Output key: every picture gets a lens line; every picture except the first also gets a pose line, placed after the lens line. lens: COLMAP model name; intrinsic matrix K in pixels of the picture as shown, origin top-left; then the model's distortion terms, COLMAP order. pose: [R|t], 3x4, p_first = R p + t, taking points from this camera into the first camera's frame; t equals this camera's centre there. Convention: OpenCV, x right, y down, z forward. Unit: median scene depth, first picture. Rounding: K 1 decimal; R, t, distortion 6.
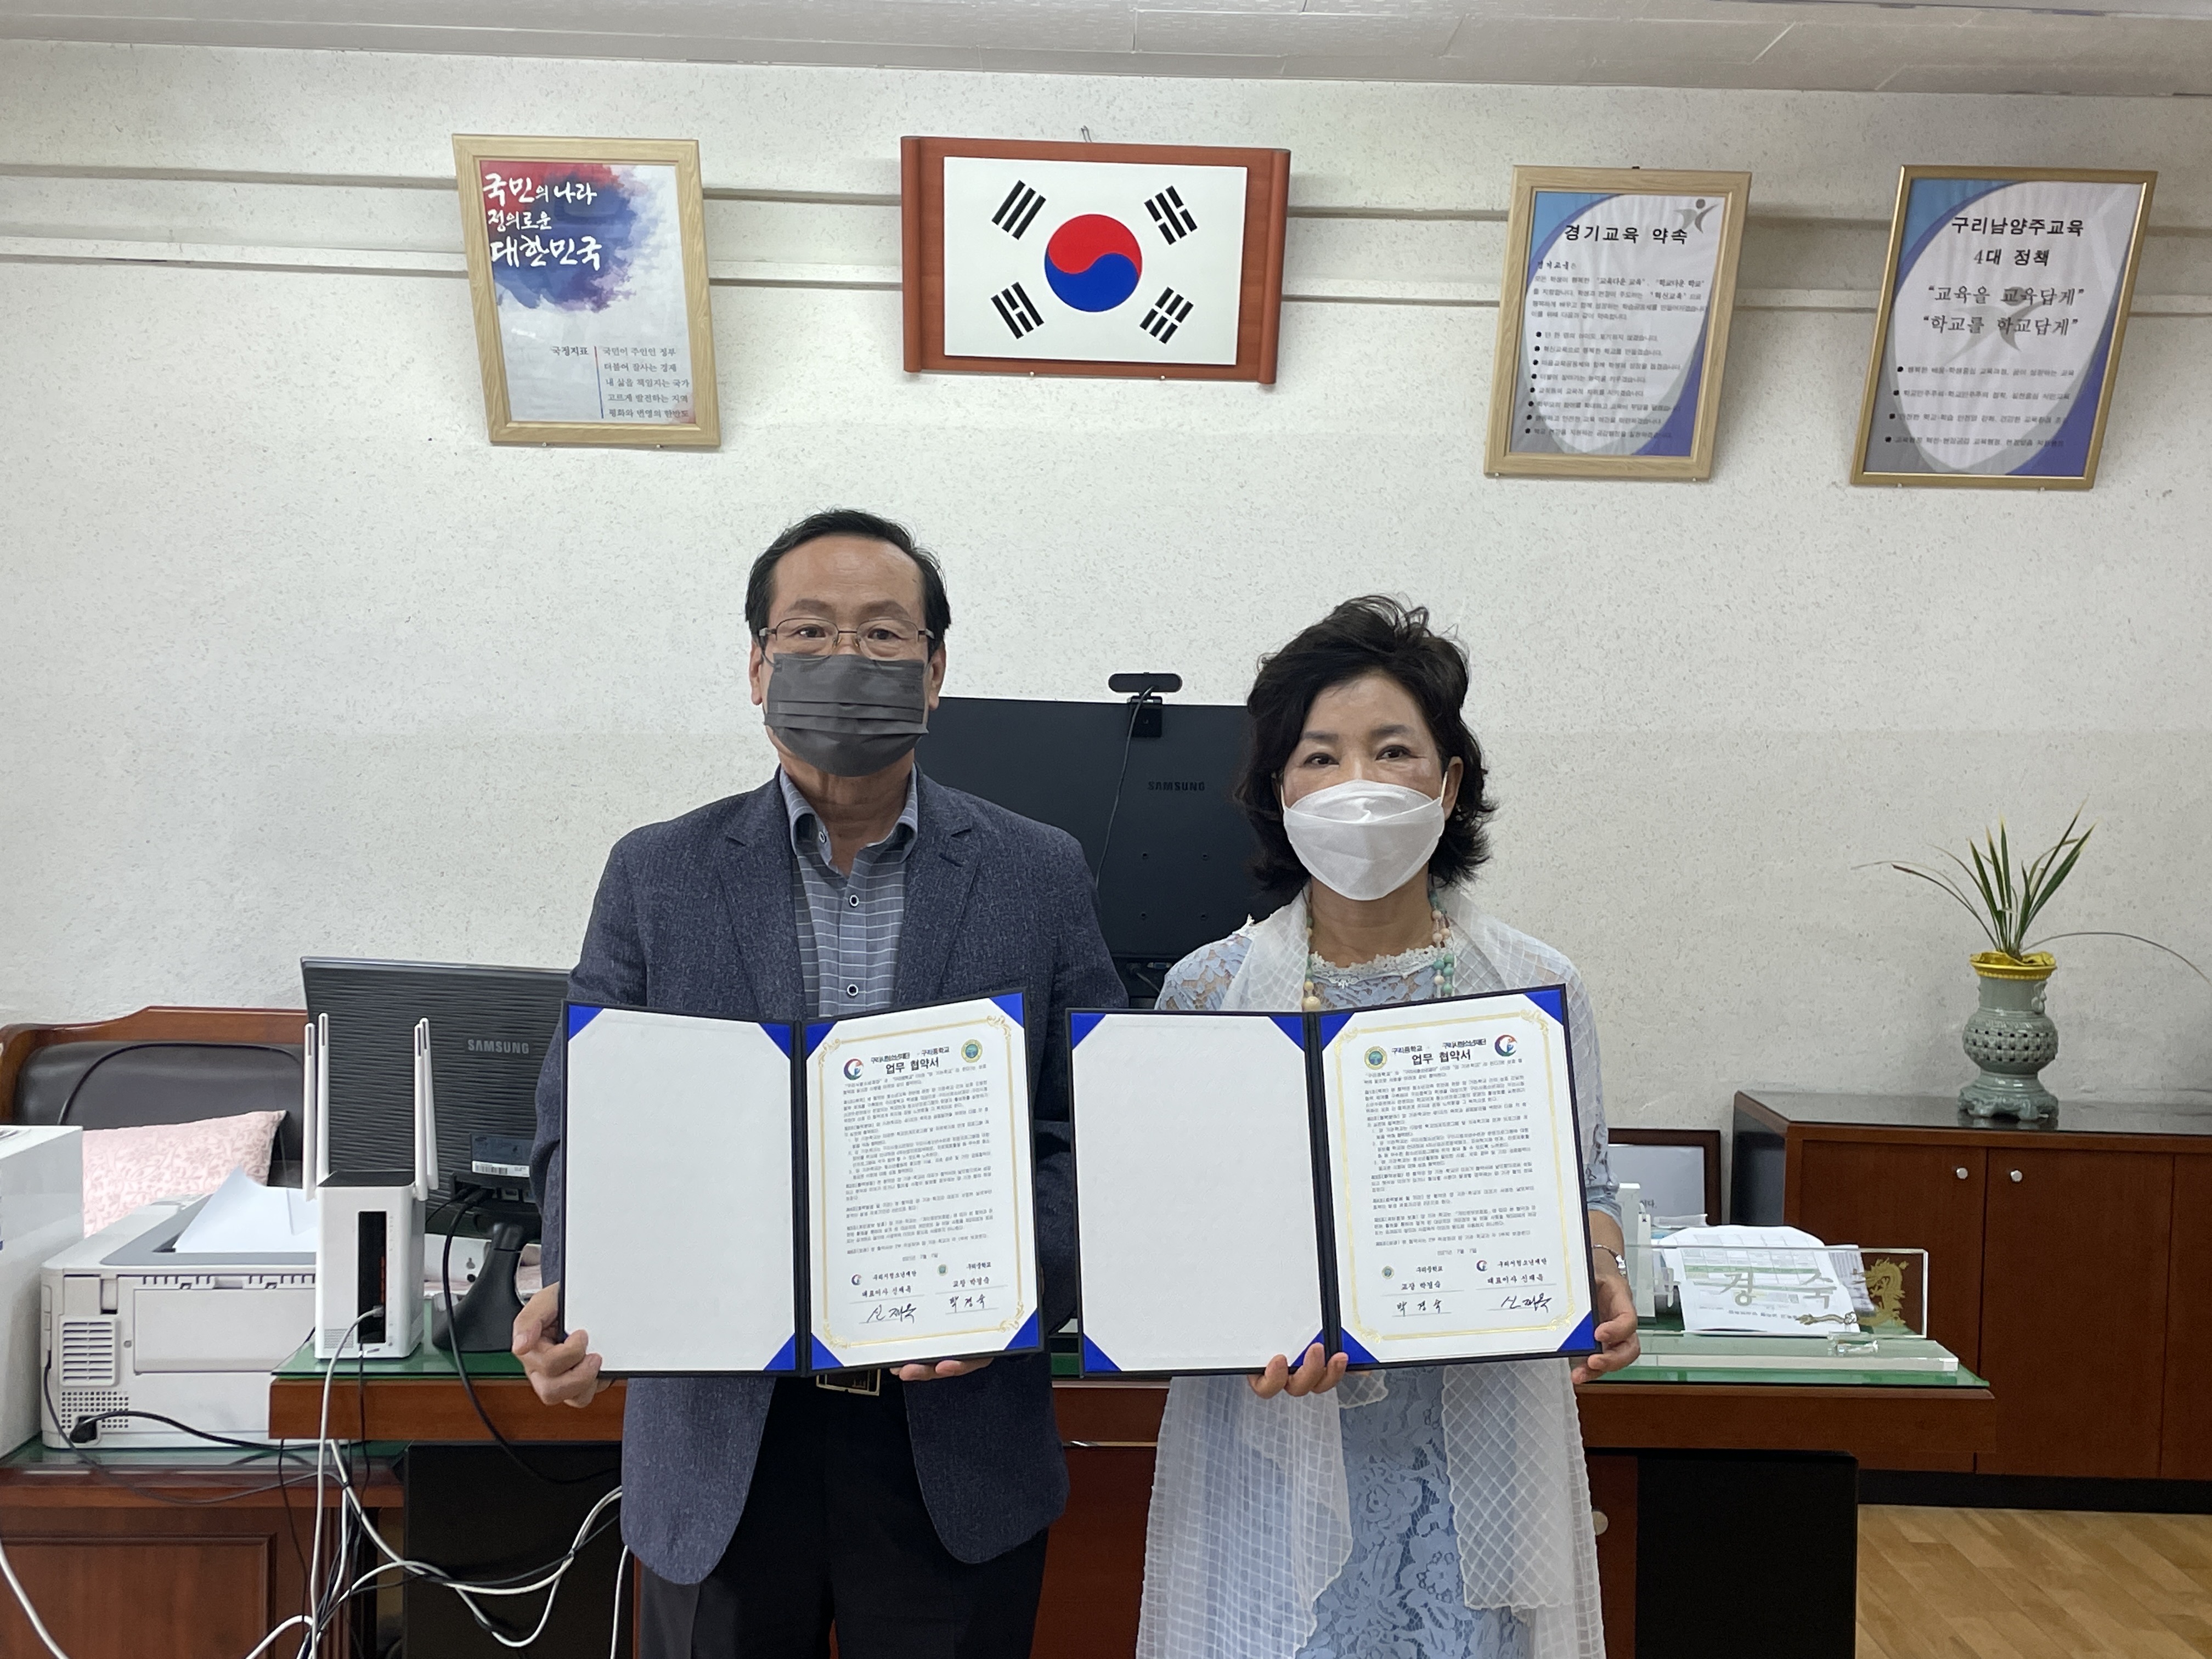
lens RADIAL K [[2501.2, 0, 1141.3], [0, 2501.2, 834.4], [0, 0, 1]] dist [0.096914, -0.155839]
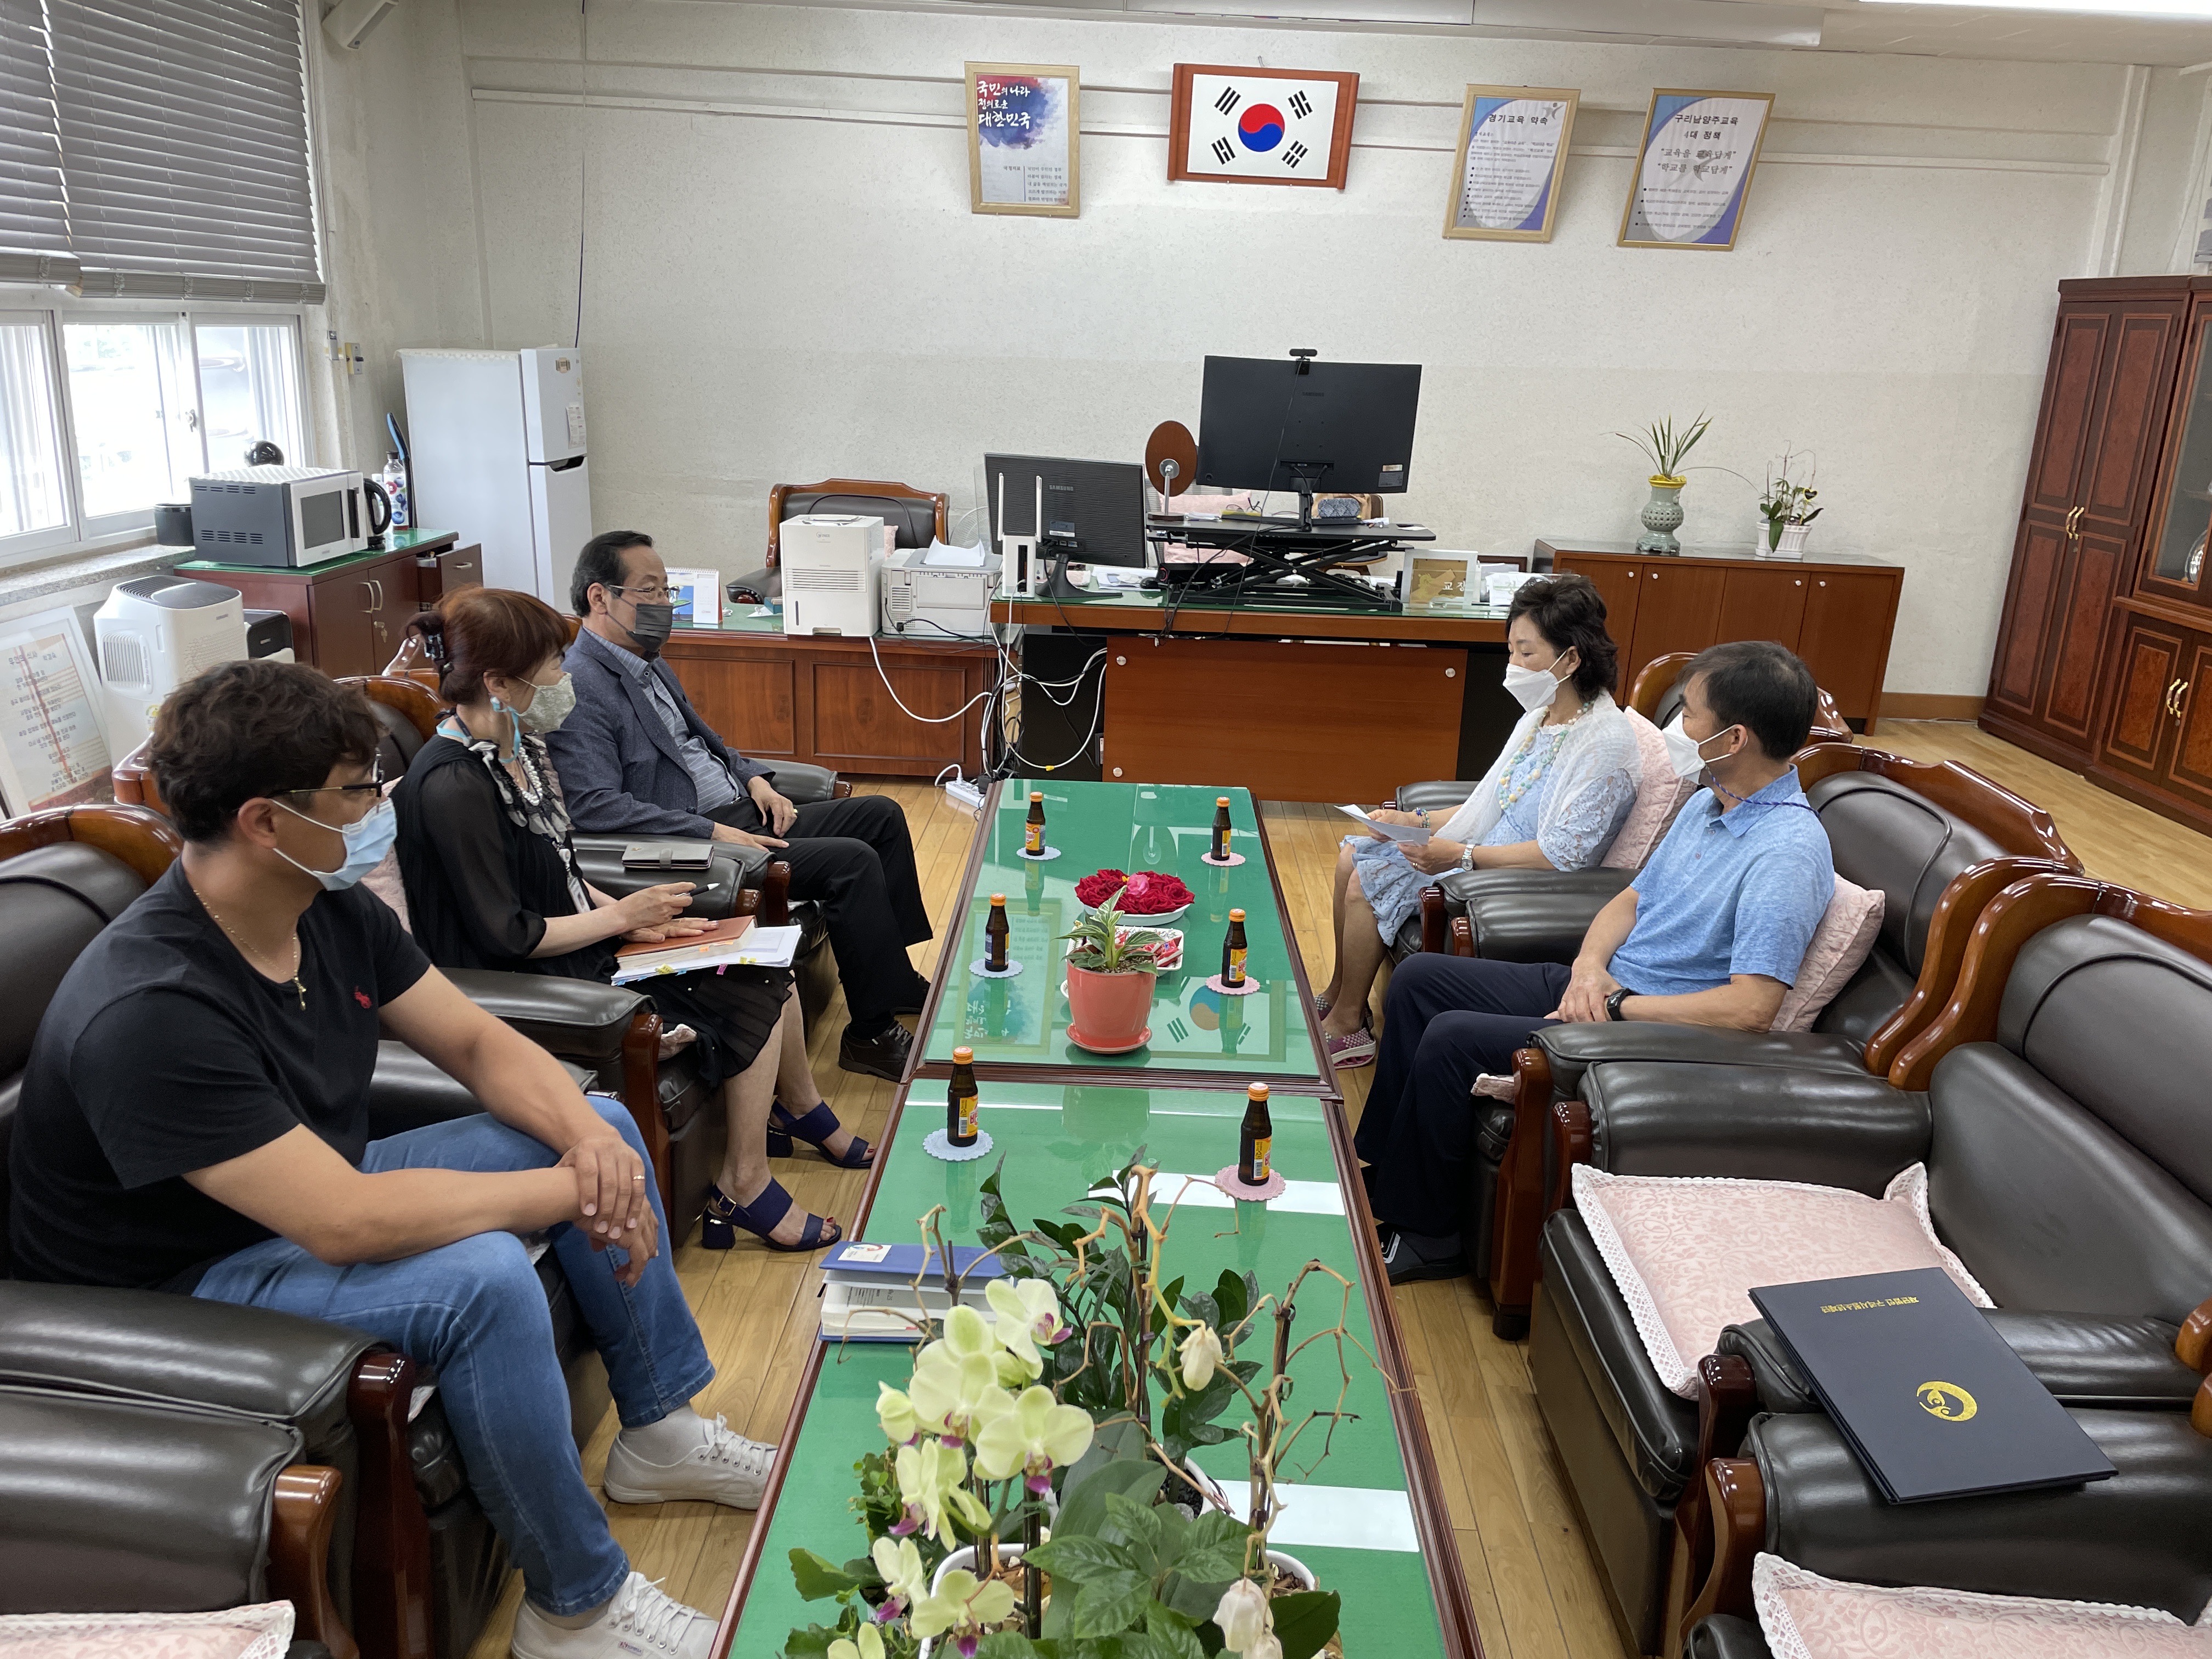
lens RADIAL K [[1660.0, 0, 1122.6], [0, 1660.0, 818.9], [0, 0, 1]] dist [0.076130, -0.099861]
pose [[0.998888, 0.033901, -0.032768, -0.069689], [-0.025048, 0.970360, 0.240361, -0.001725], [0.039945, -0.239273, 0.970130, -0.500055]]
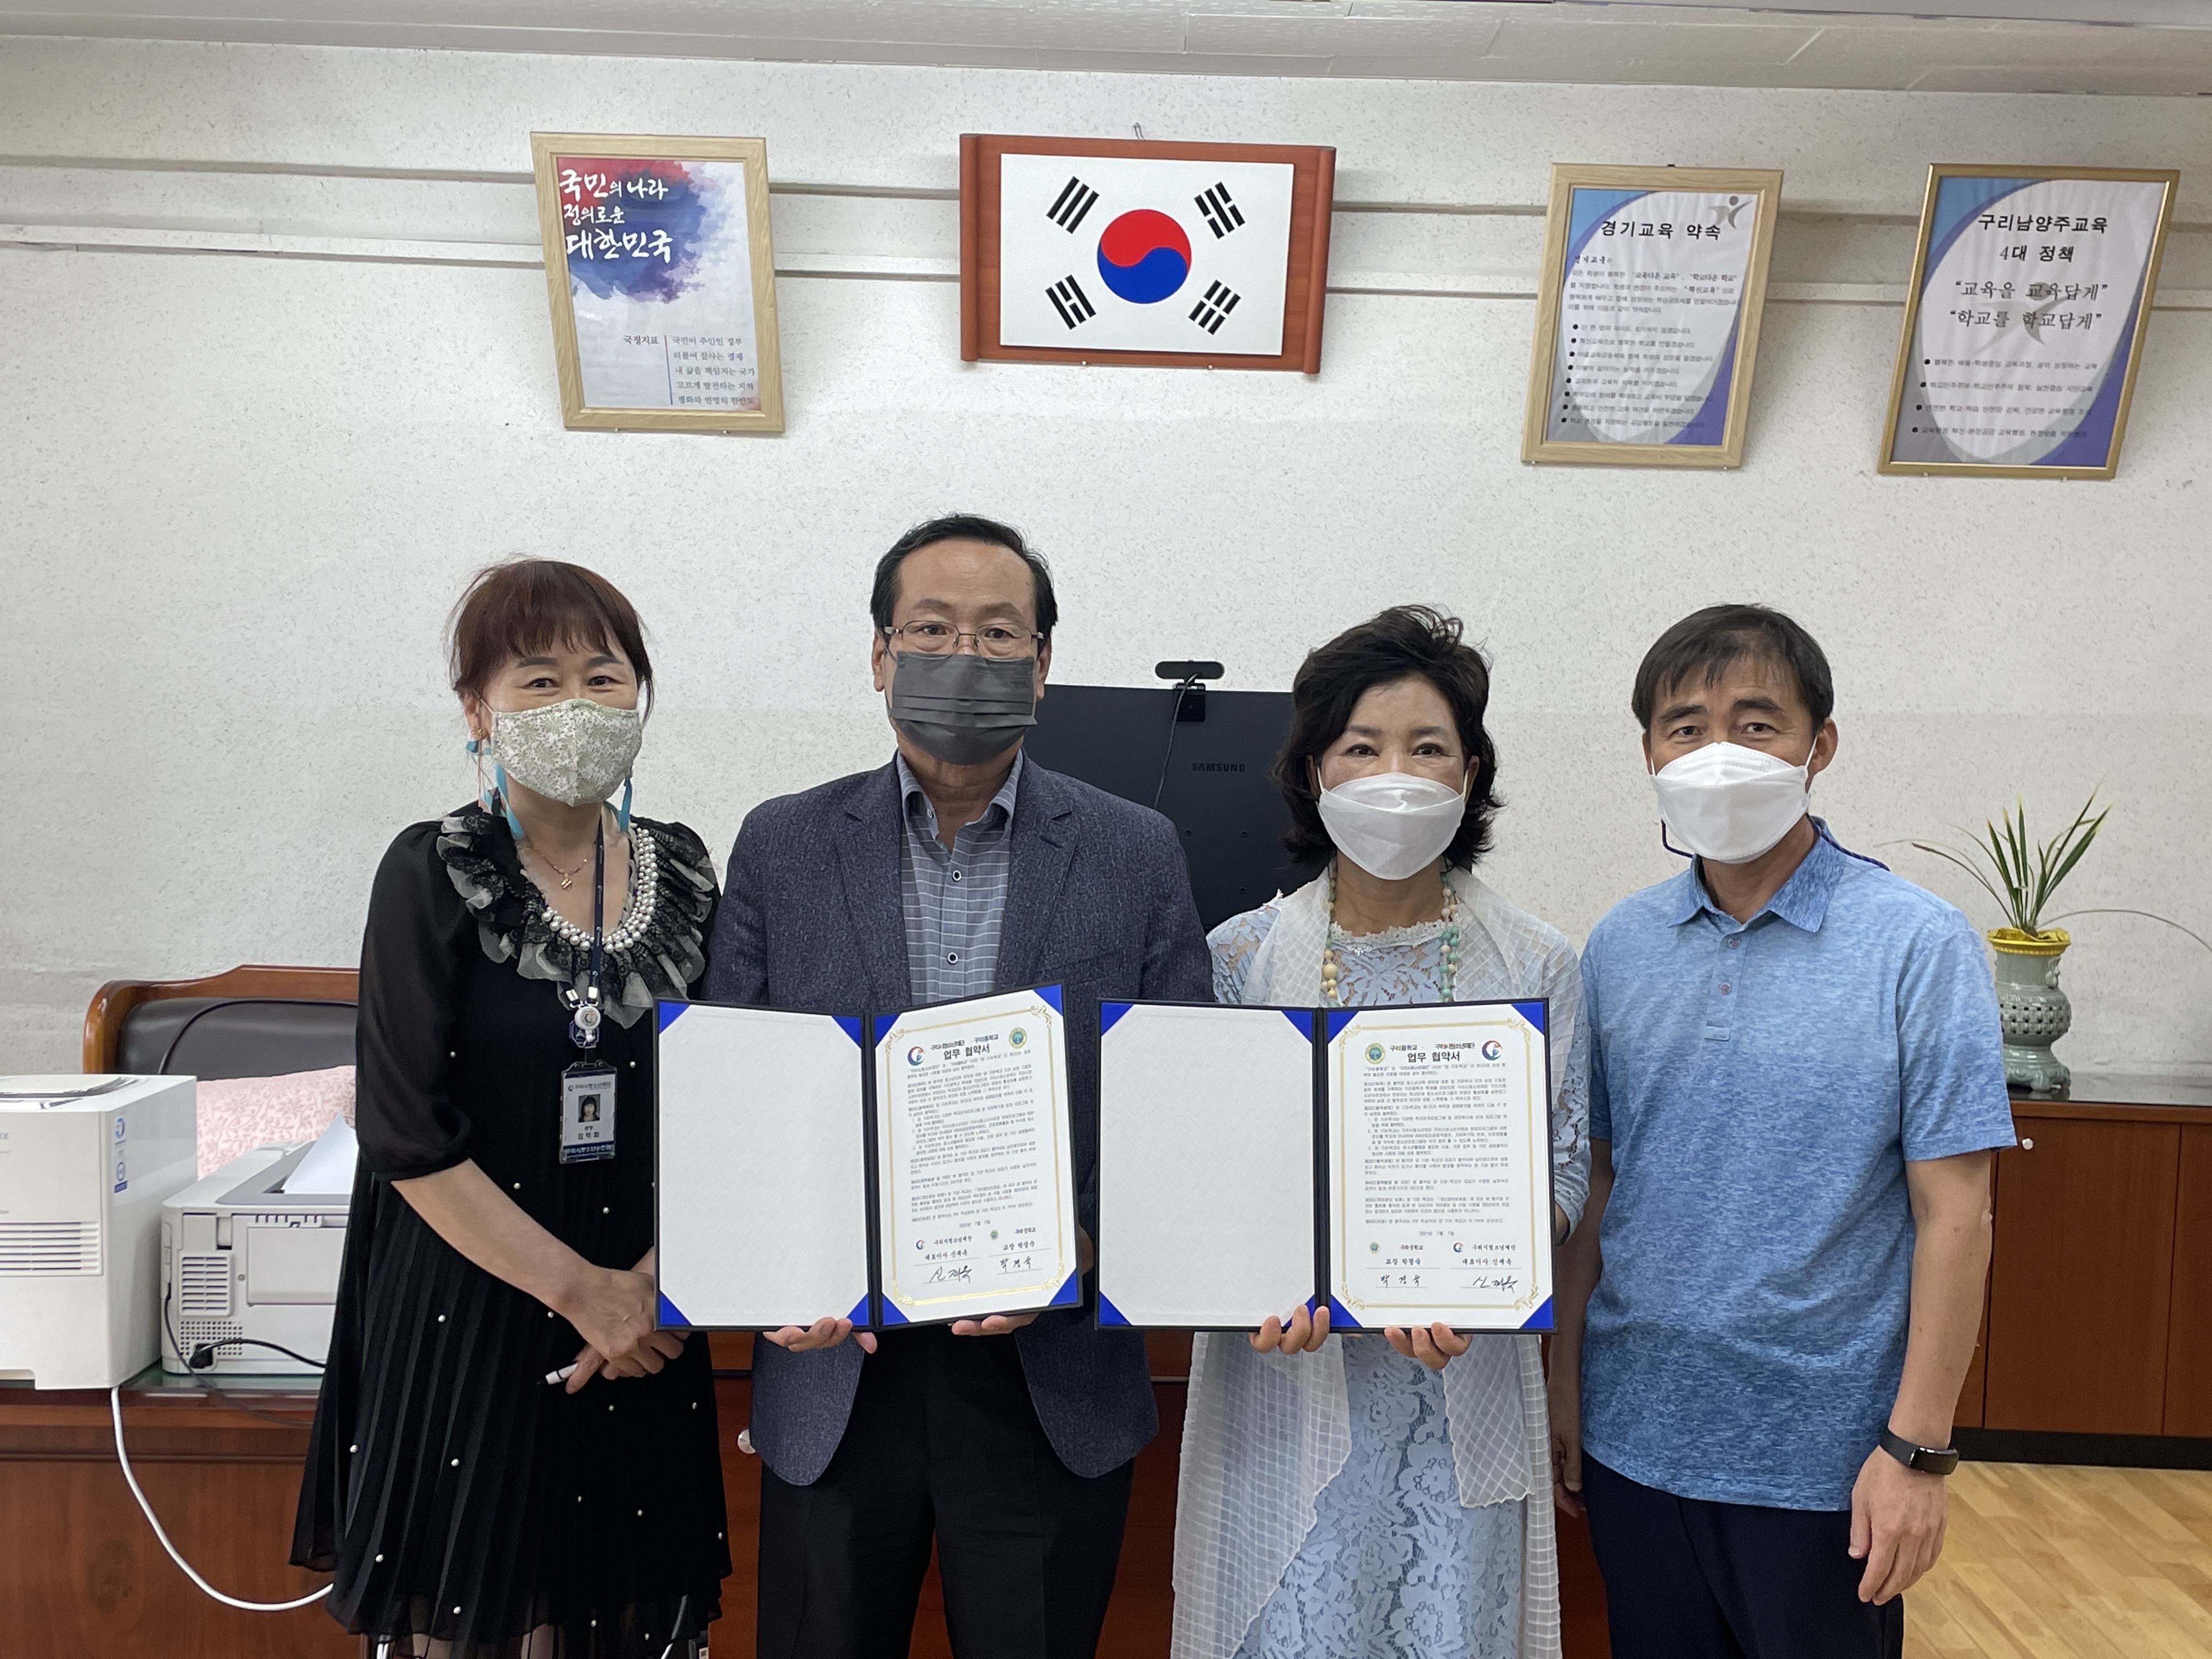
lens RADIAL K [[2504.5, 0, 1137.3], [0, 2504.5, 849.3], [0, 0, 1]] dist [0.098451, -0.169262]
pose [[0.999778, 0.007536, -0.019692, 0.000316], [-0.007170, 0.999801, 0.018603, -0.002335], [0.019828, -0.018458, 0.999633, -0.041673]]
